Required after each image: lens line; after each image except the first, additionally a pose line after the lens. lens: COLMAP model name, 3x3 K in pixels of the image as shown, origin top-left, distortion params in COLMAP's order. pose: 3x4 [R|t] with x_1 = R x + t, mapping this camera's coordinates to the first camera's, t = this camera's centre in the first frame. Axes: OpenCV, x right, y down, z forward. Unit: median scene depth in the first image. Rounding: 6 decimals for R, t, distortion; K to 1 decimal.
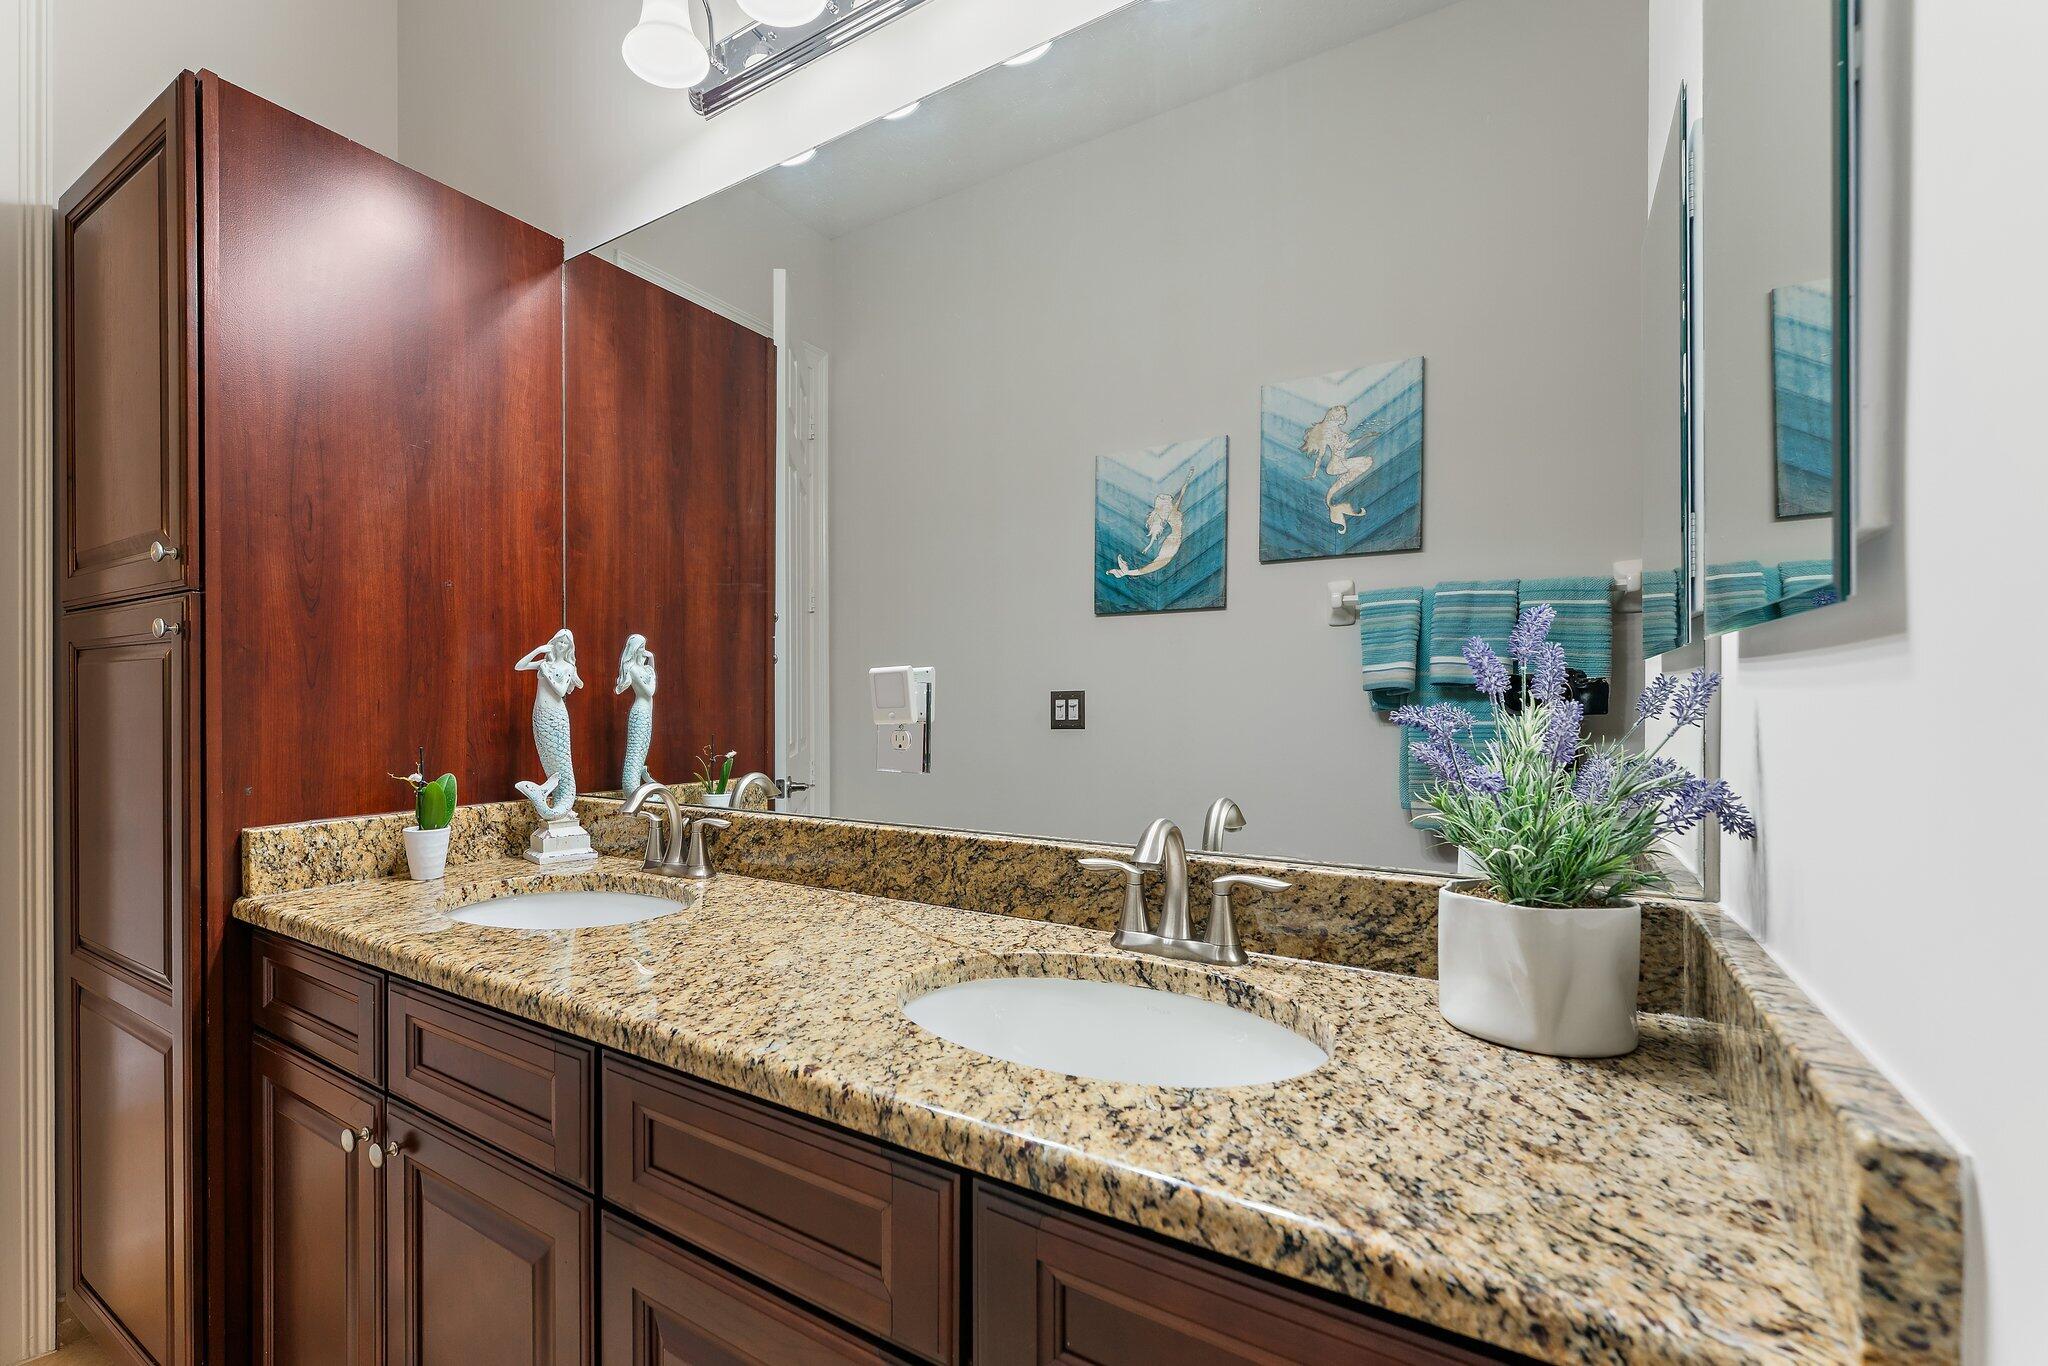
lens RADIAL K [[982.6, 0, 1024.0], [0, 982.6, 683.0], [0, 0, 1]] dist [0.002138, 0.000290]
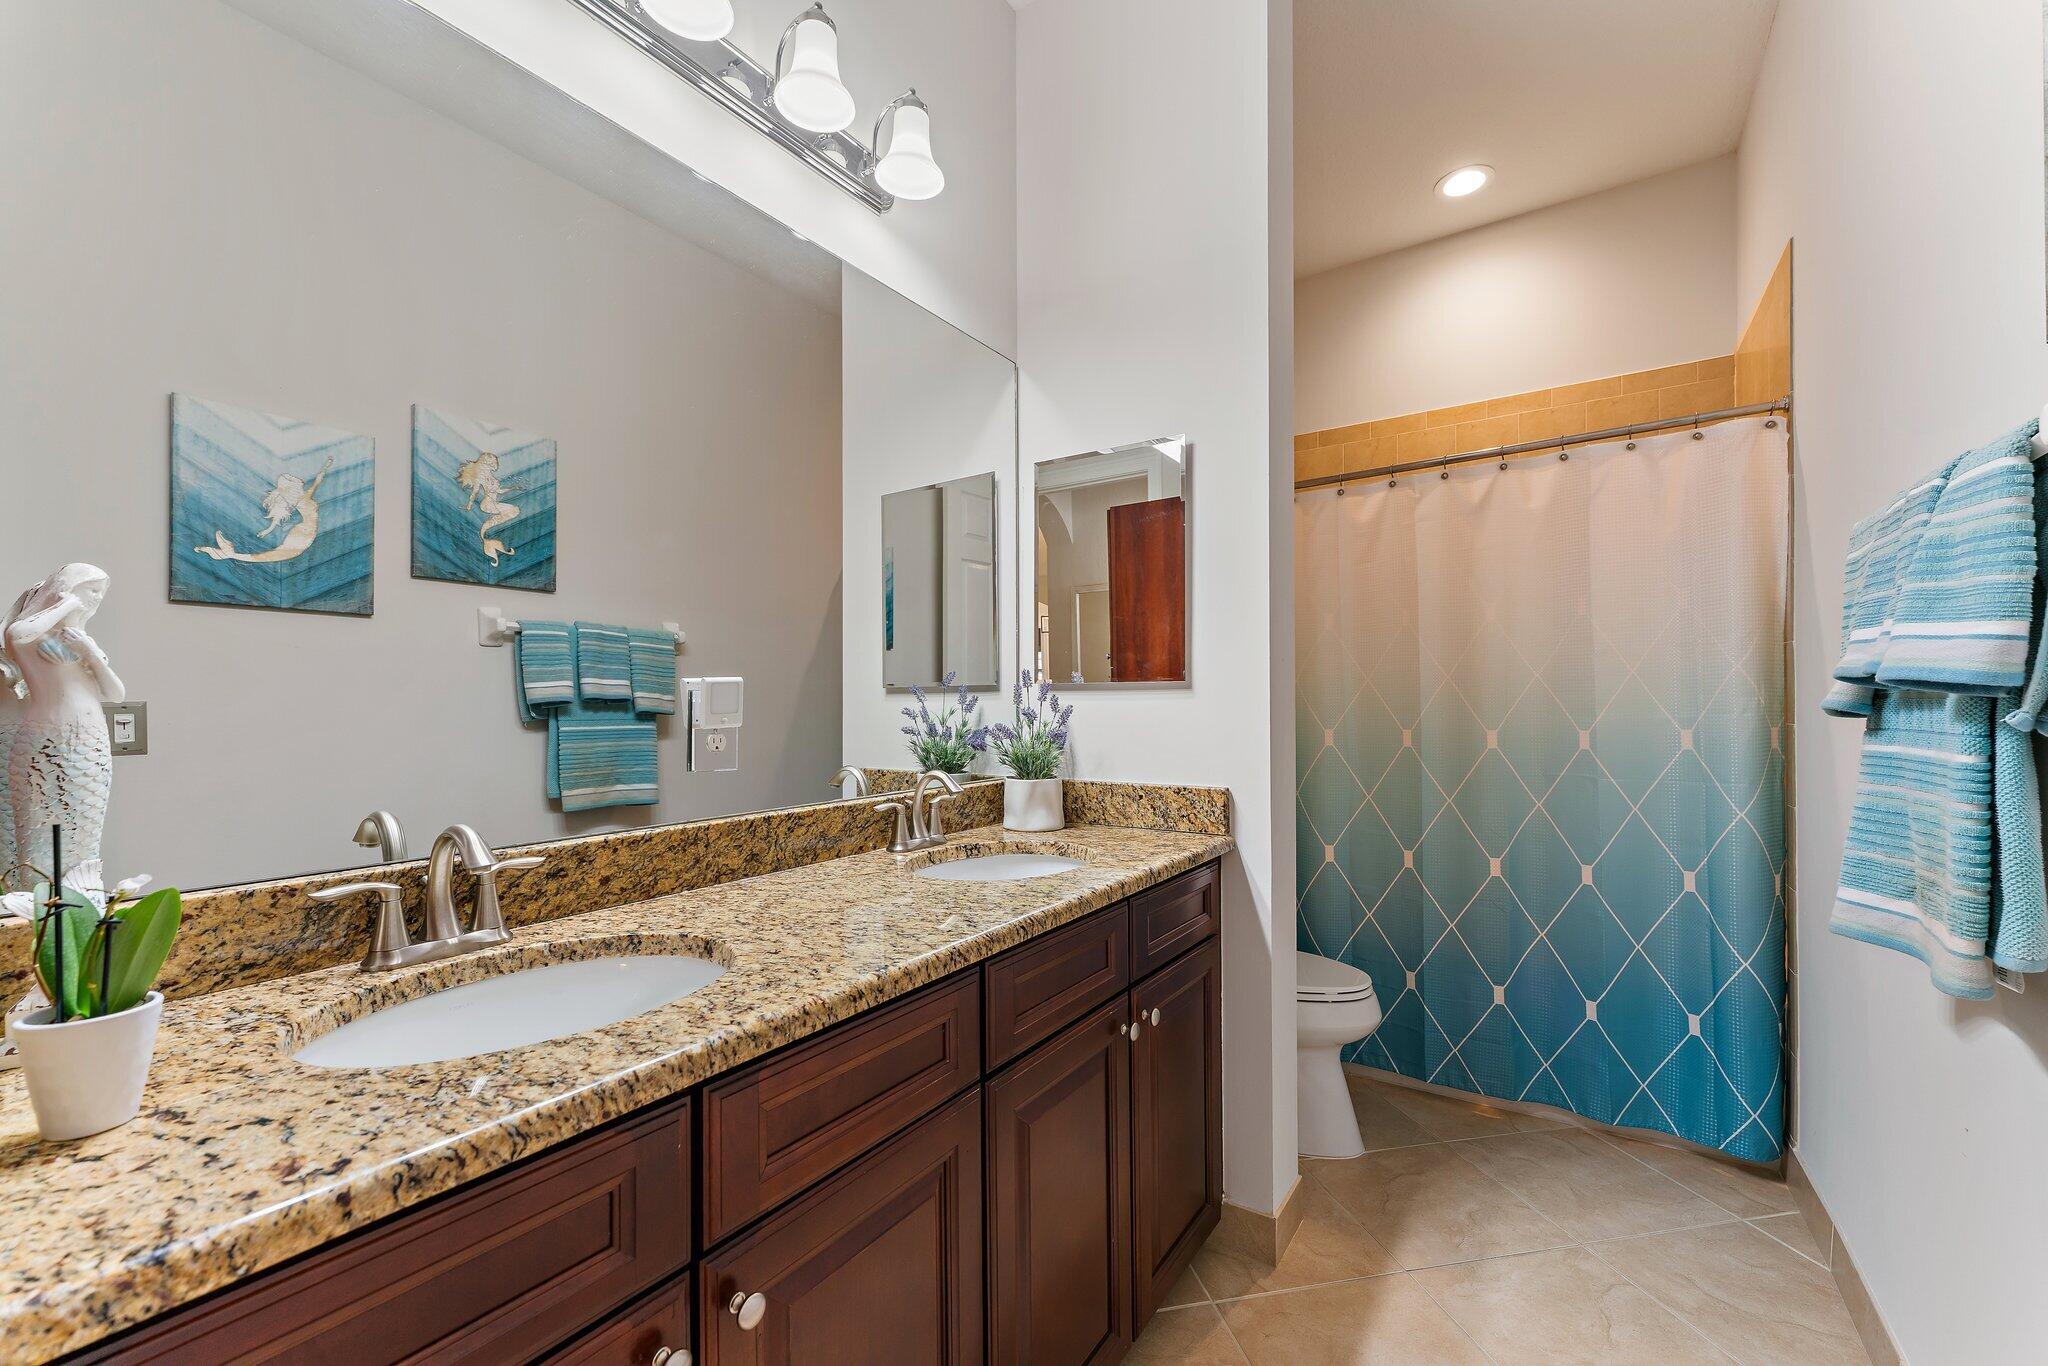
lens RADIAL K [[834.3, 0, 1017.6], [0, 834.3, 678.5], [0, 0, 1]] dist [0.000635, 0.000089]
pose [[-0.020312, 0.036816, 0.999116, -0.657876], [-0.005507, 0.999303, -0.036935, 0.011641], [-0.999779, -0.006252, -0.020095, 0.410211]]
